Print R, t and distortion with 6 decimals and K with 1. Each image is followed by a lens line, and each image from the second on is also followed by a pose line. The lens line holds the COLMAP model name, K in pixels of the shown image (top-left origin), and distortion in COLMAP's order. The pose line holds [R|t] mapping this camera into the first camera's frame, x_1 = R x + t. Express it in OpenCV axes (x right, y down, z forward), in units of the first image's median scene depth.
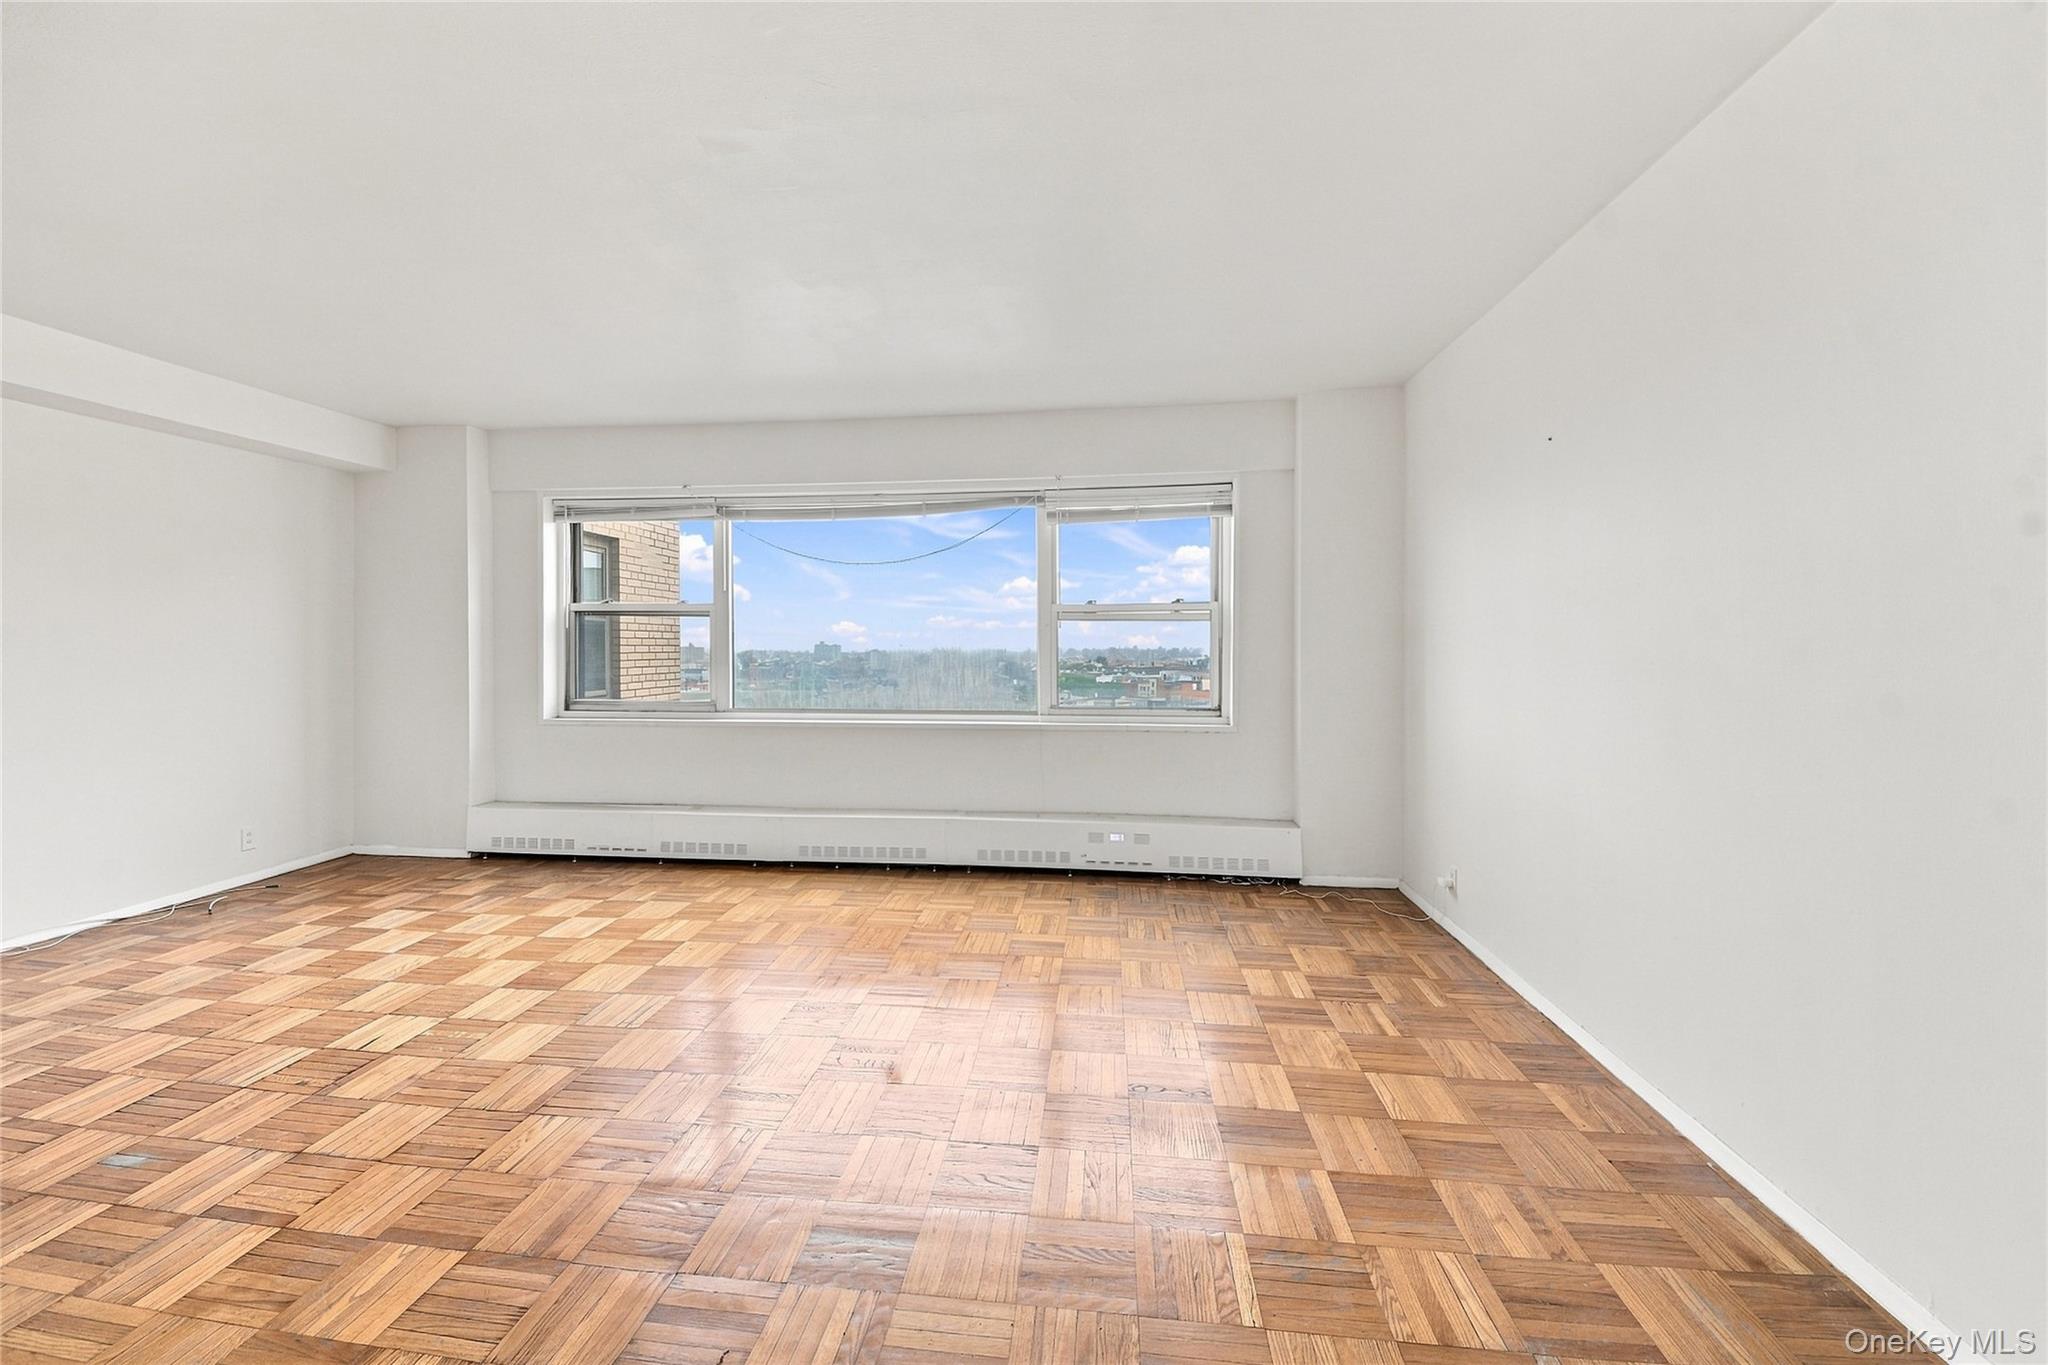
lens RADIAL K [[765.5, 0, 1023.0], [0, 765.5, 650.0], [0, 0, 1]] dist [0.026065, -0.017911]
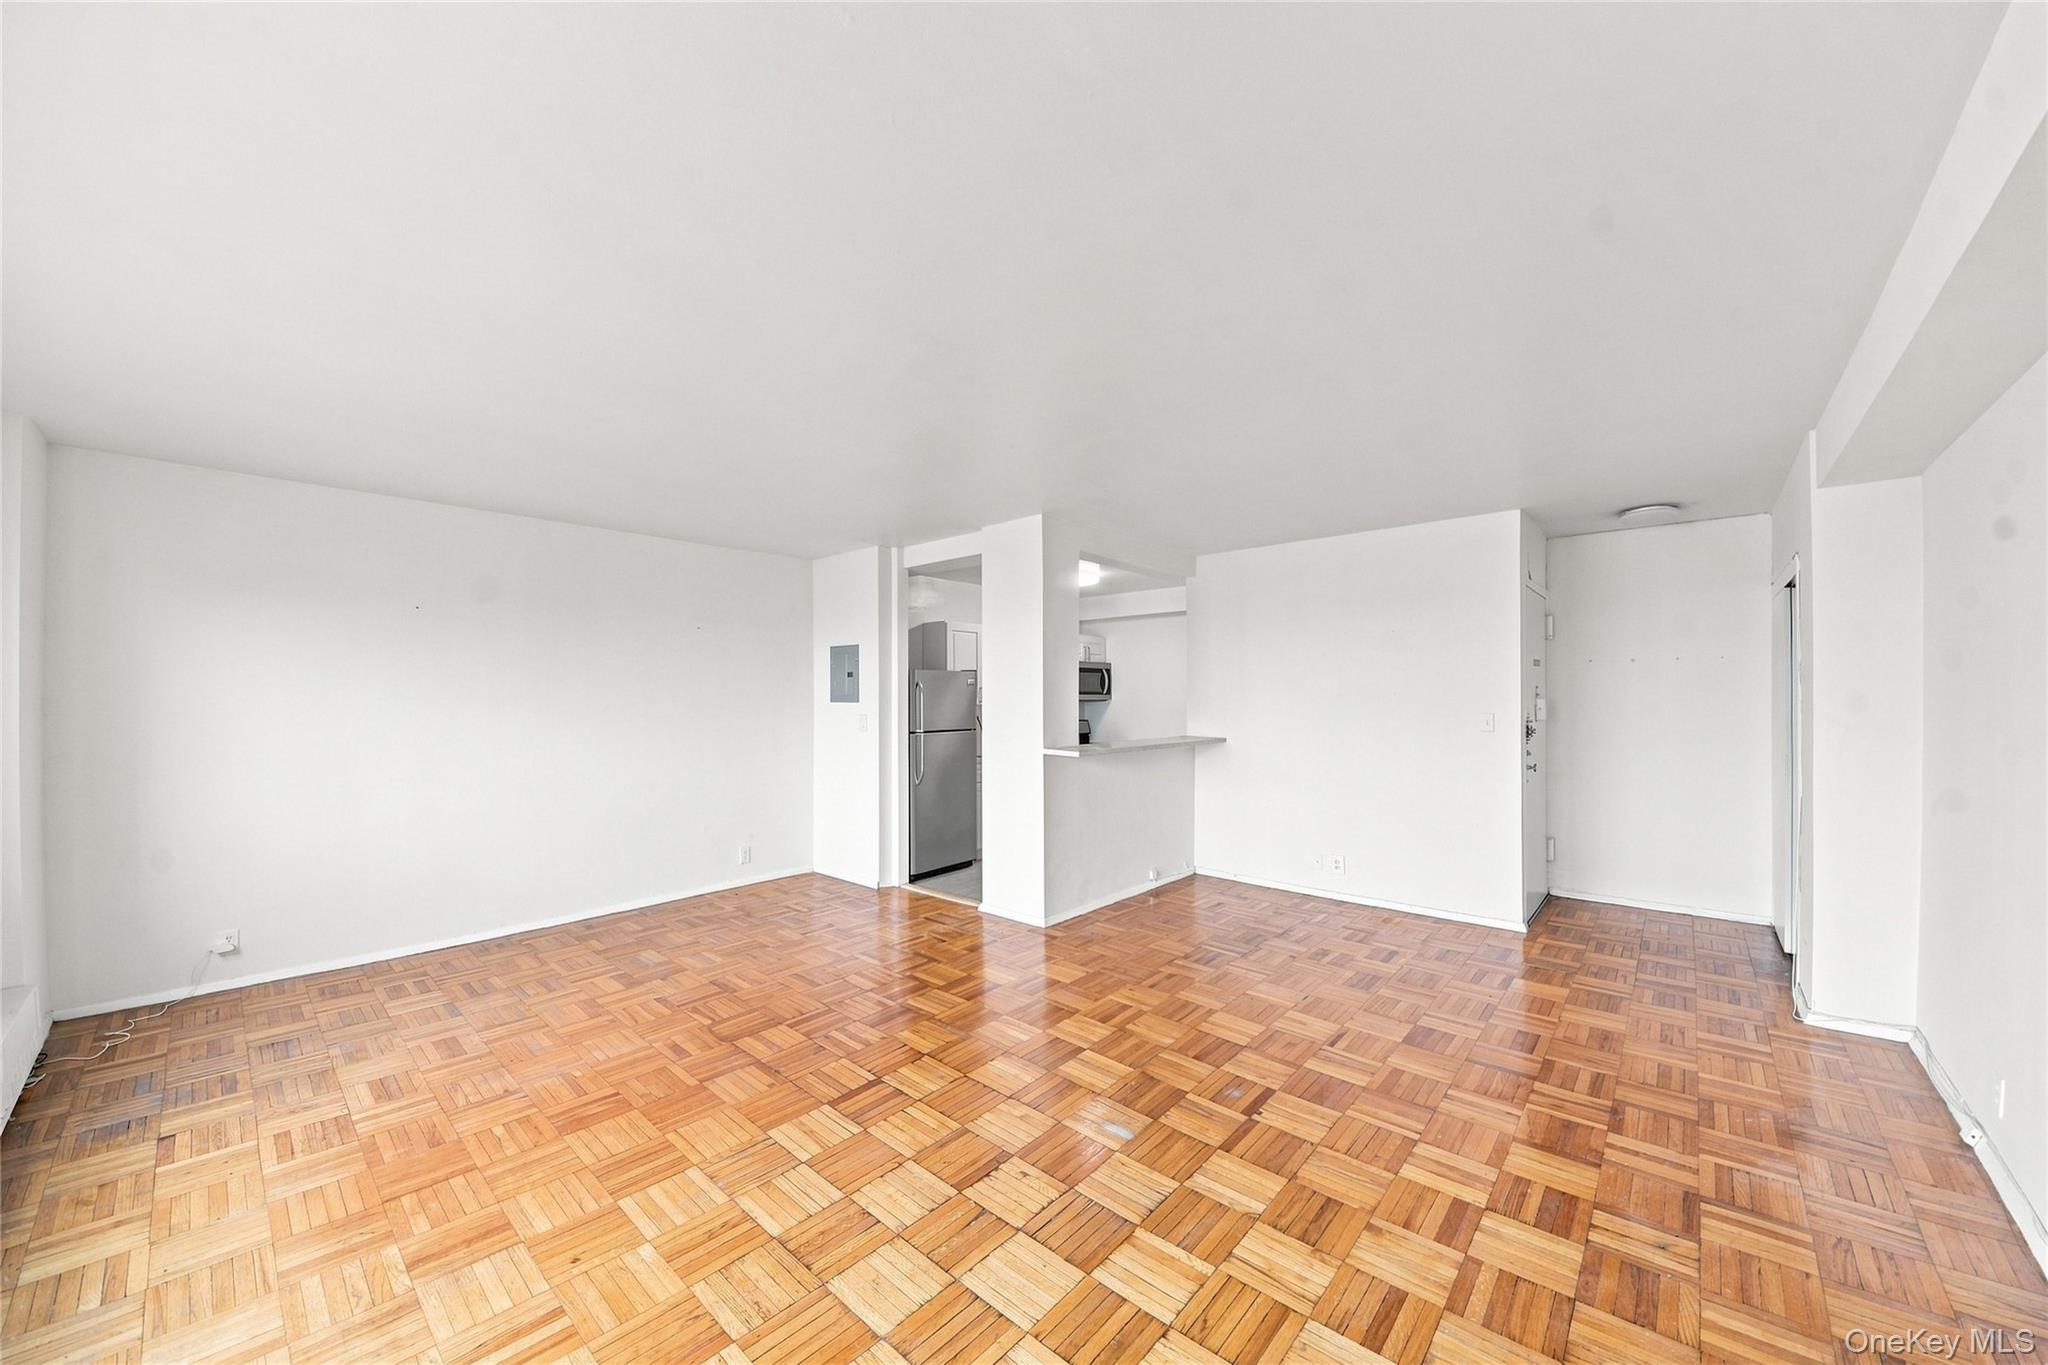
lens RADIAL K [[735.4, 0, 1023.9], [0, 735.4, 680.1], [0, 0, 1]] dist [0.031185, -0.022241]
pose [[-0.821842, 0.011234, 0.569604, -0.778547], [0.001532, 0.999846, -0.017509, -0.047940], [-0.569713, -0.013517, -0.821733, 0.944569]]
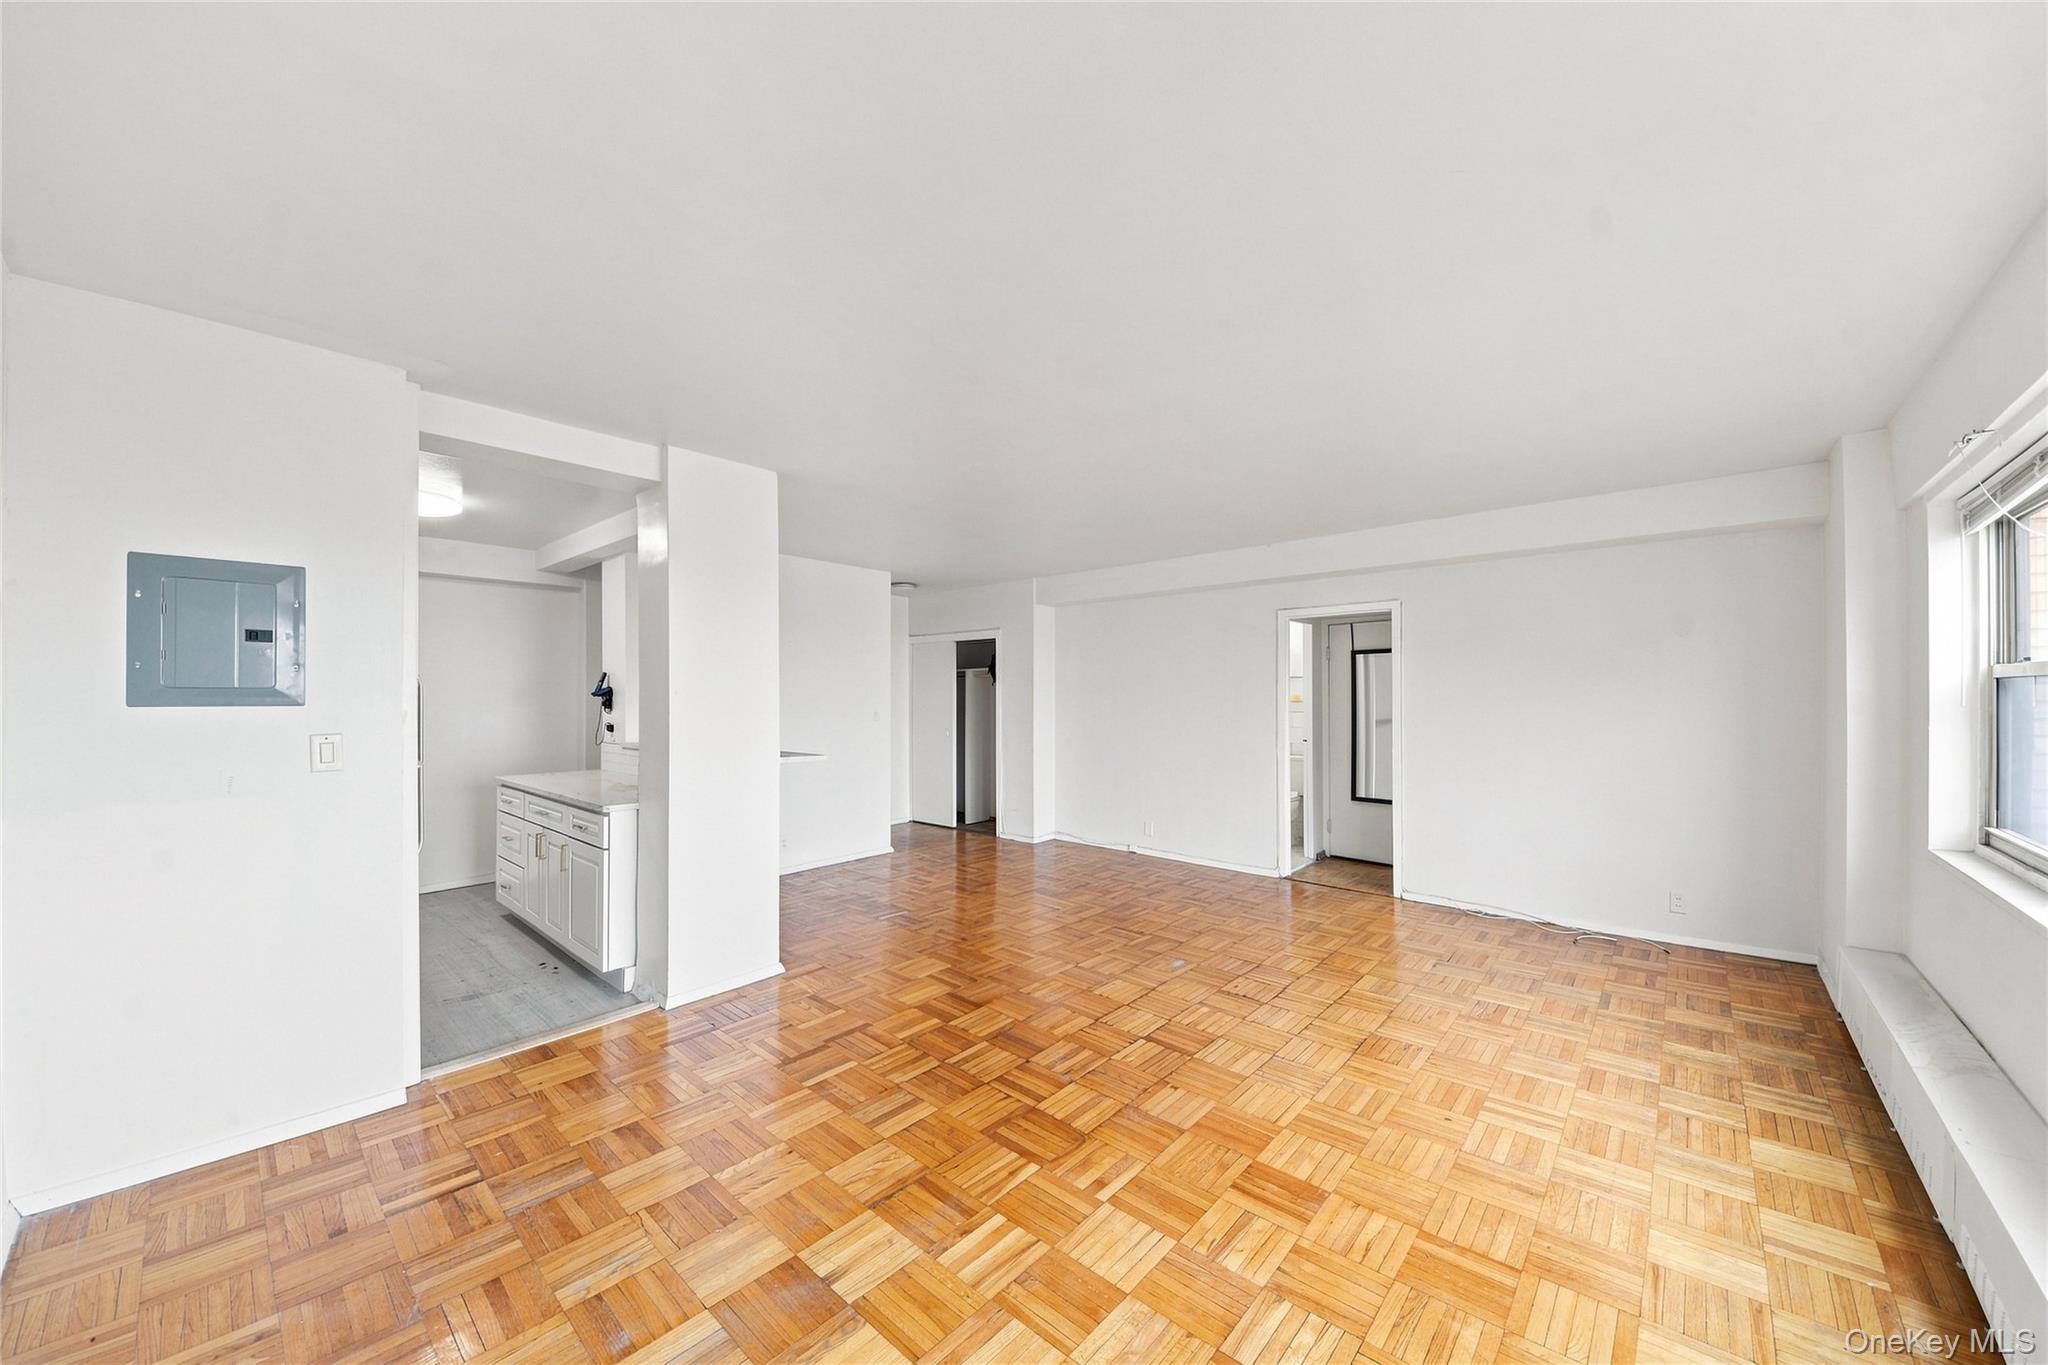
lens RADIAL K [[720.0, 0, 1024.0], [0, 720.0, 682.5], [0, 0, 1]] dist [0.028171, -0.023420]
pose [[-0.575208, -0.018061, -0.817808, 0.328280], [-0.001676, 0.999780, -0.020901, -0.038712], [0.818006, -0.010652, -0.575111, 0.792016]]
